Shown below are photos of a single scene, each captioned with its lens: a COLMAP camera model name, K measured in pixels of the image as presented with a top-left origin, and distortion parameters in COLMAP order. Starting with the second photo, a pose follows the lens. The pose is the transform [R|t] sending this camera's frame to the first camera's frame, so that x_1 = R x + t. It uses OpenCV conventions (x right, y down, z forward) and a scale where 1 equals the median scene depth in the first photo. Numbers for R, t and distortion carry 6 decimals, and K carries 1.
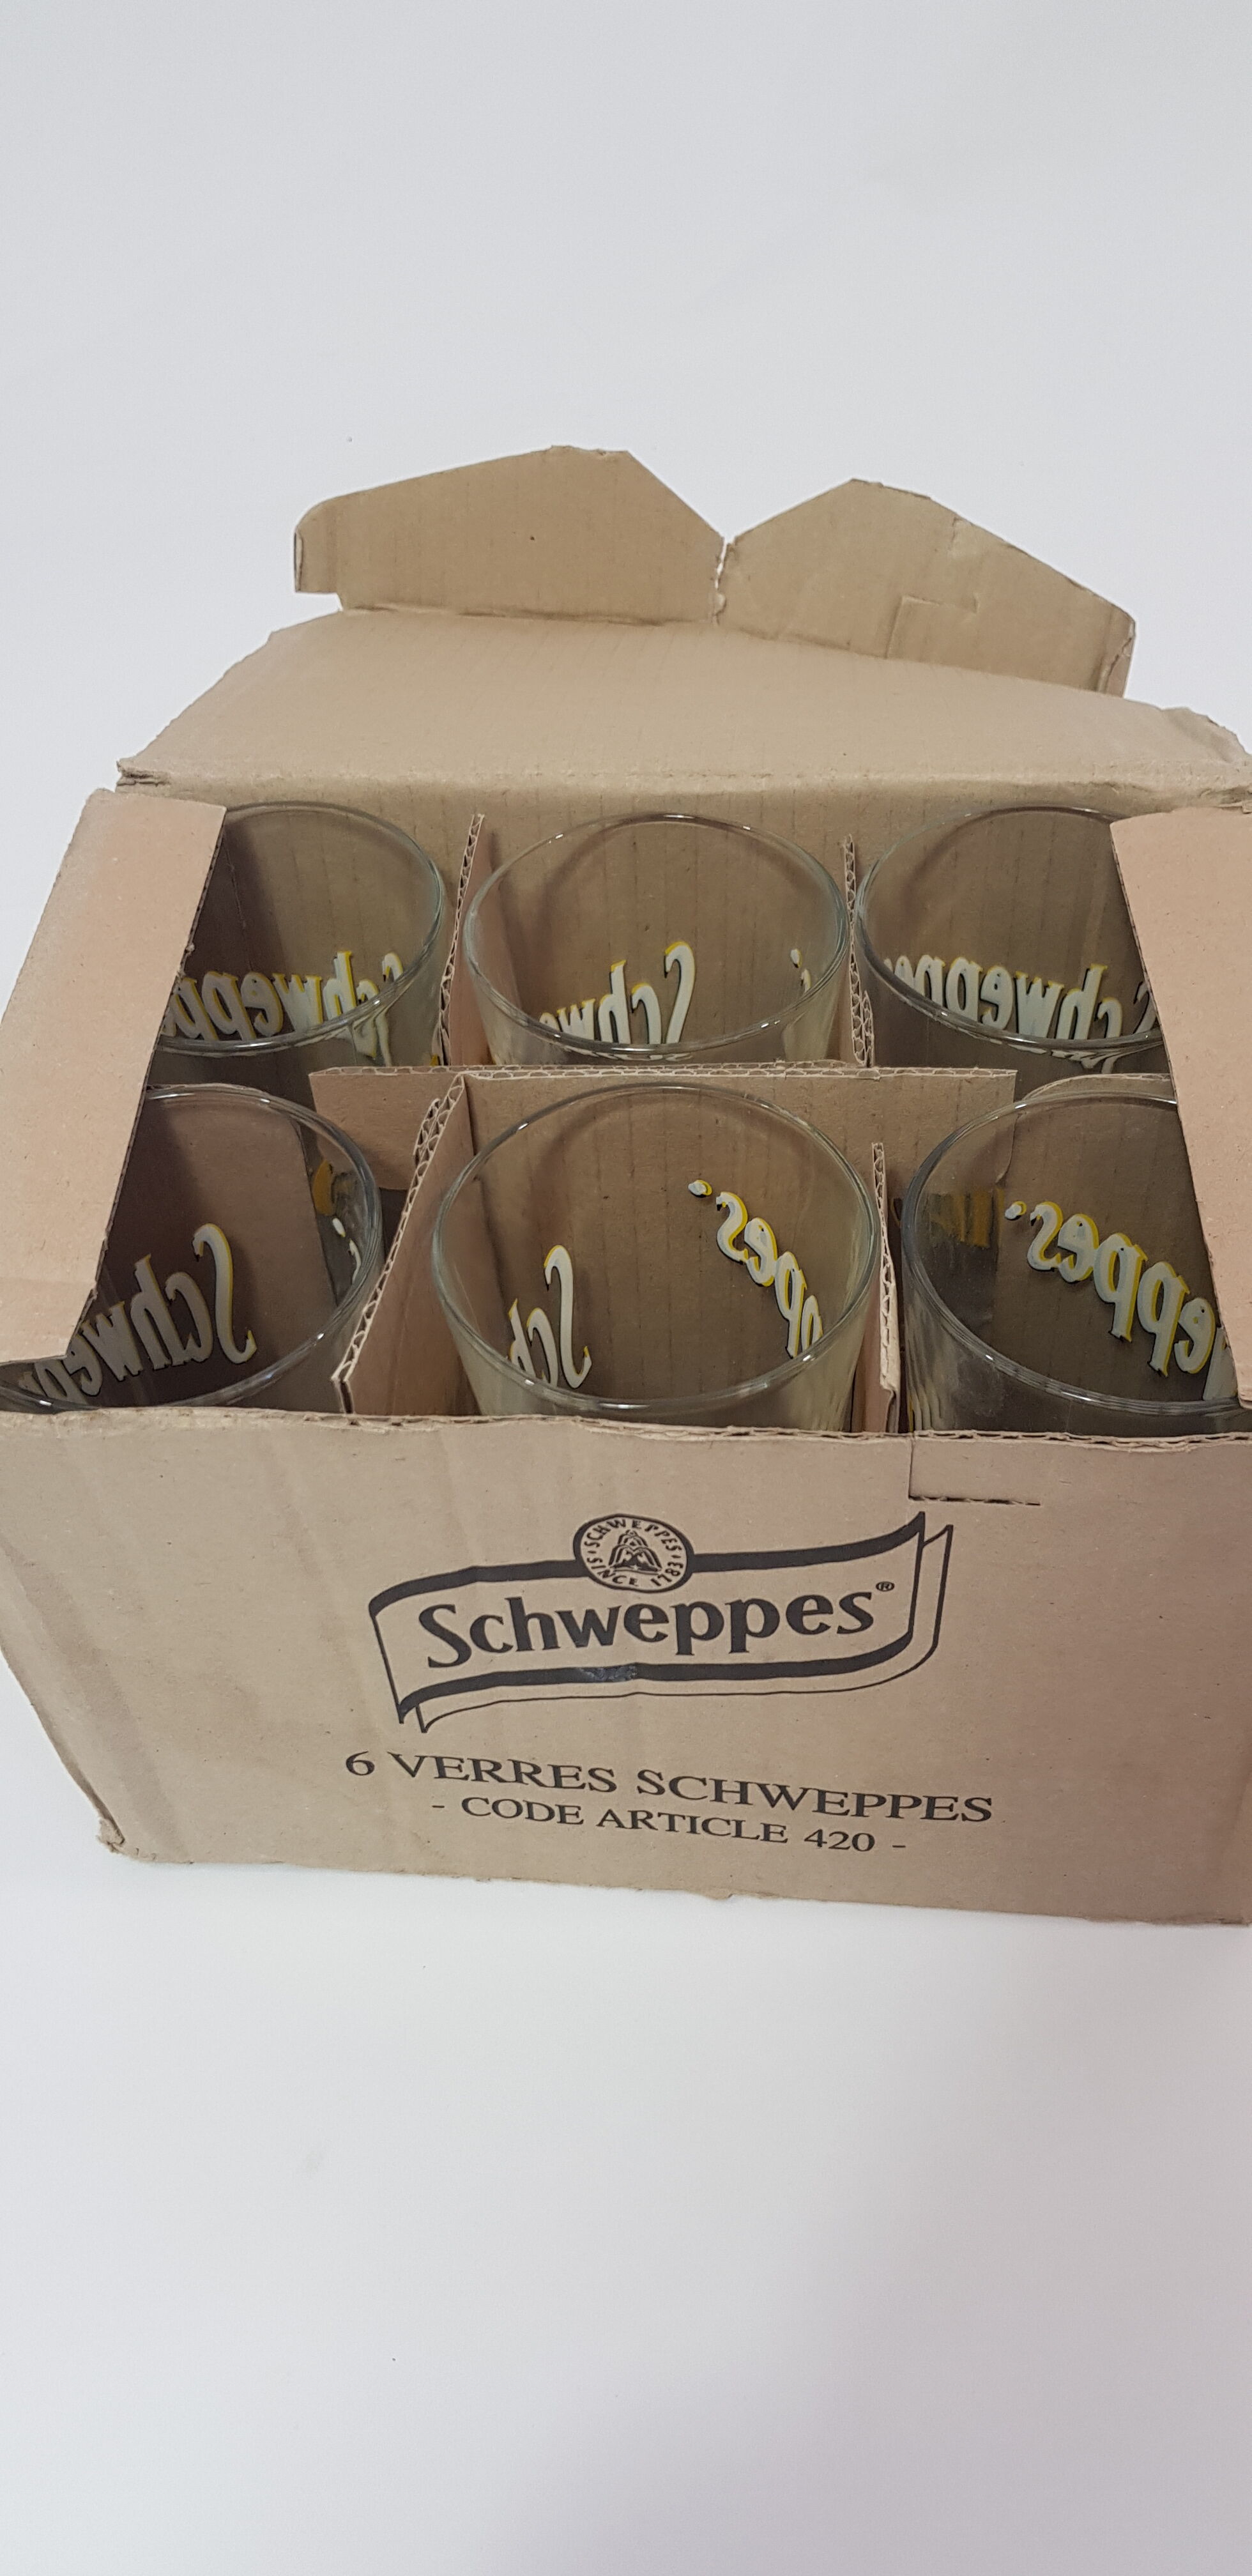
lens RADIAL K [[2231.1, 0, 587.0], [0, 2231.1, 1285.1], [0, 0, 1]] dist [0.009295, -0.003611]
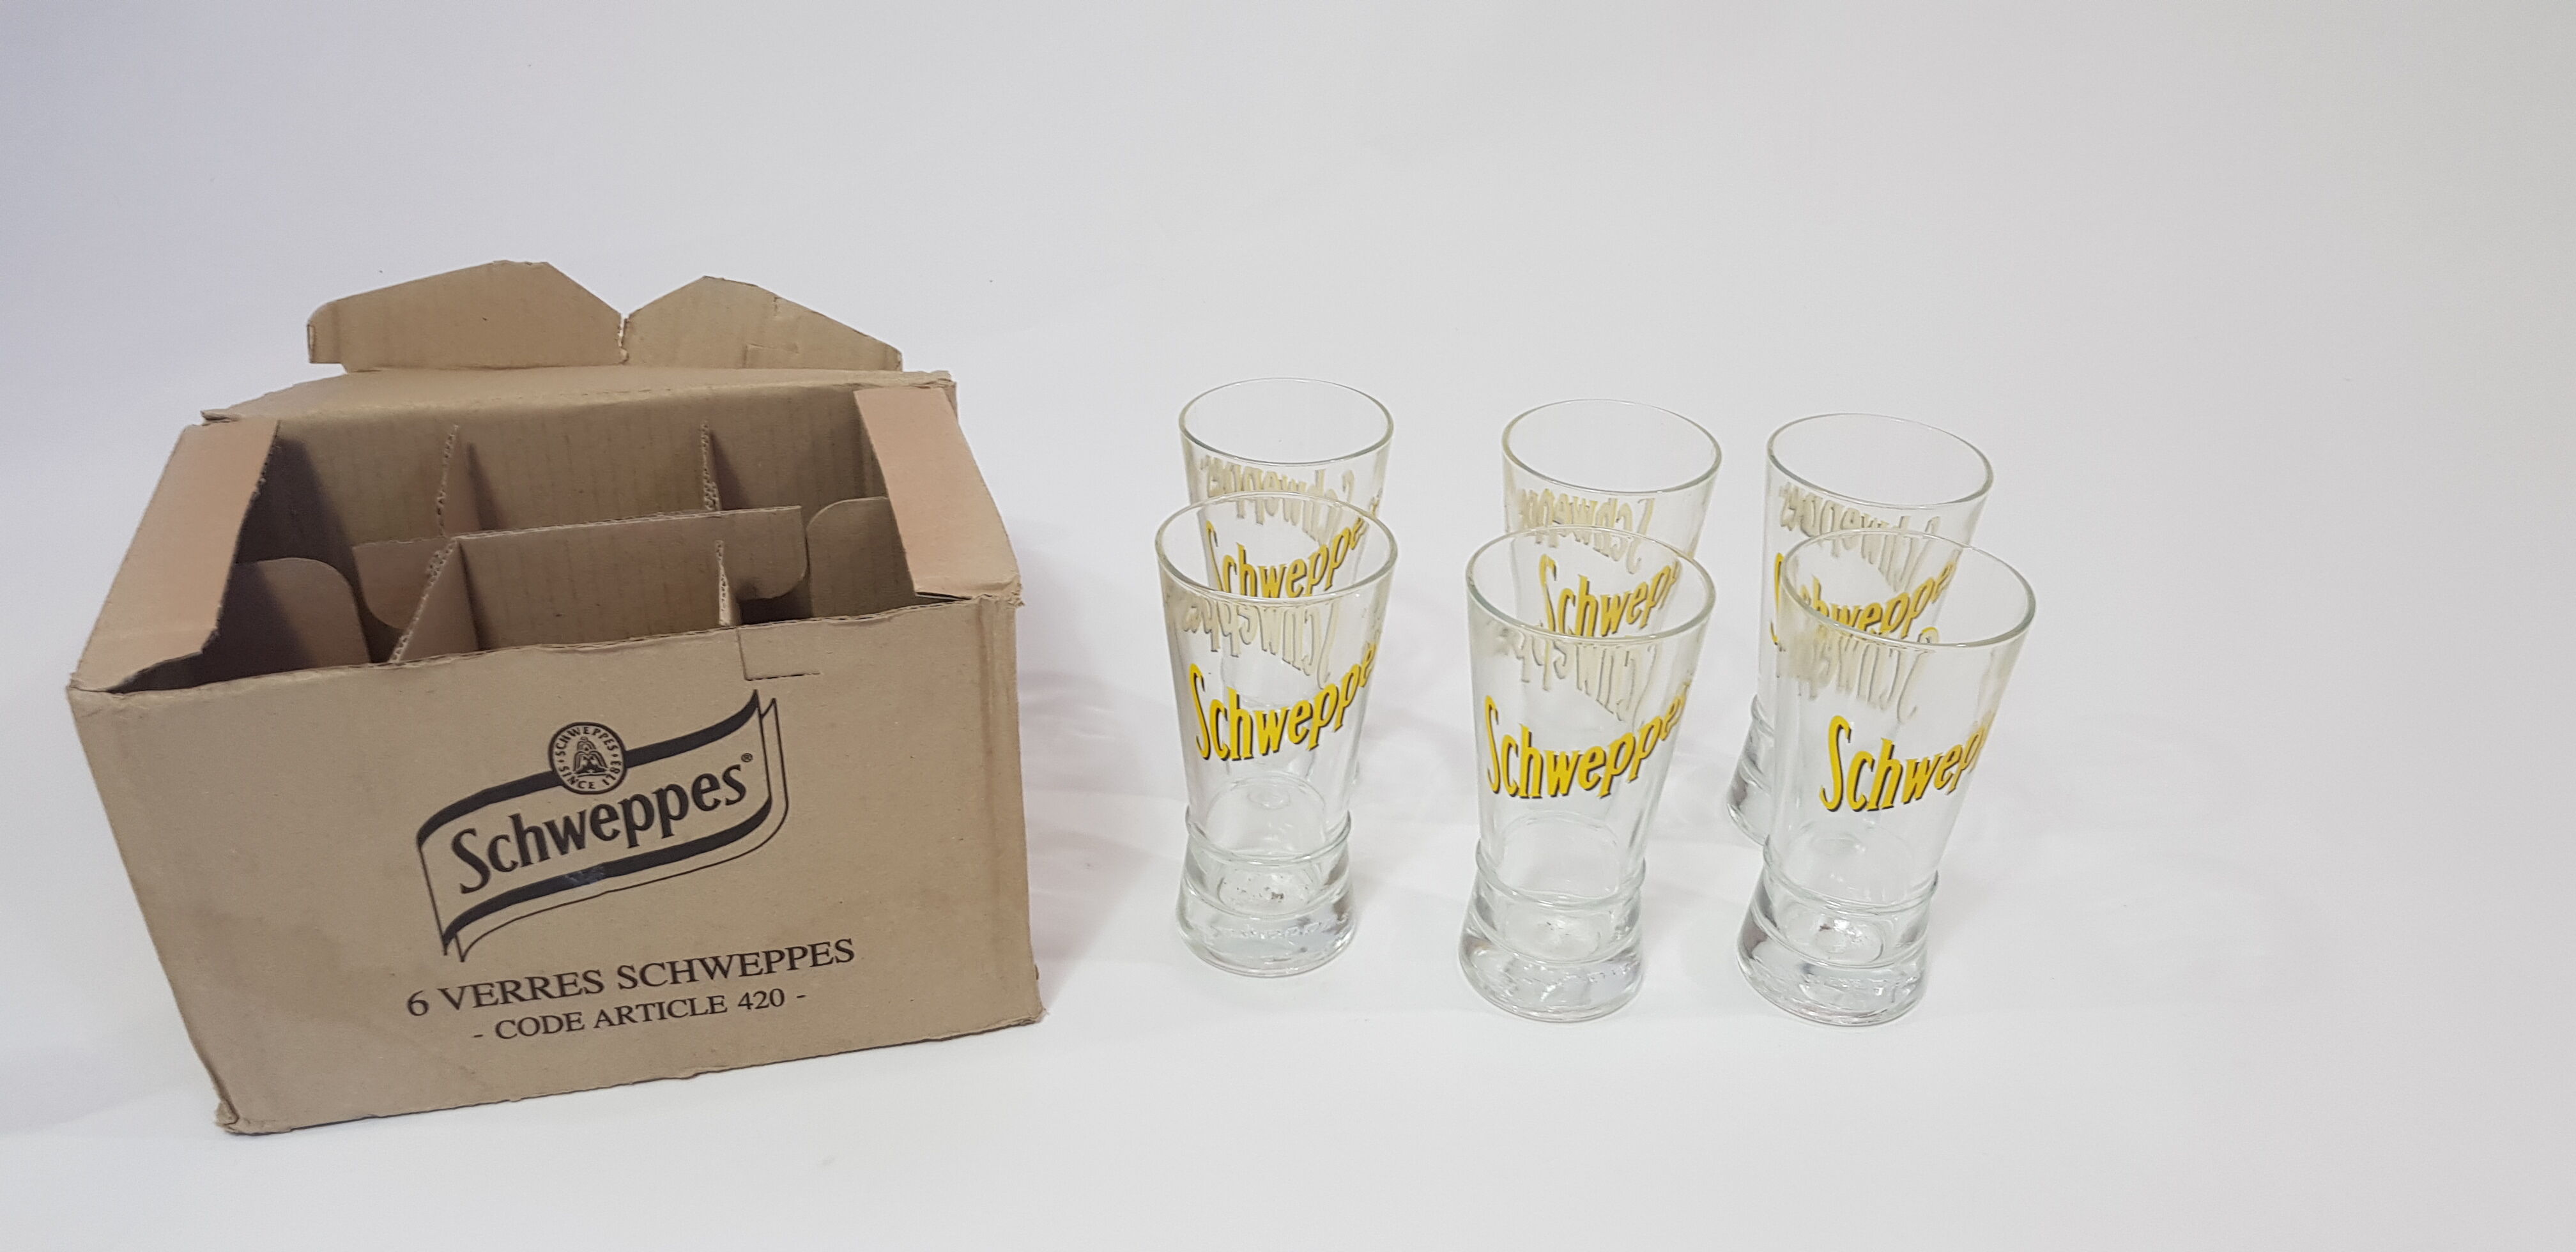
lens RADIAL K [[2231.1, 0, 1511.9], [0, 2231.1, 626.2], [0, 0, 1]] dist [0.009295, -0.003611]
pose [[0.919814, -0.091908, 0.381439, 0.025595], [0.207242, 0.939303, -0.273424, 0.577958], [-0.333157, 0.330550, 0.883031, -0.690413]]
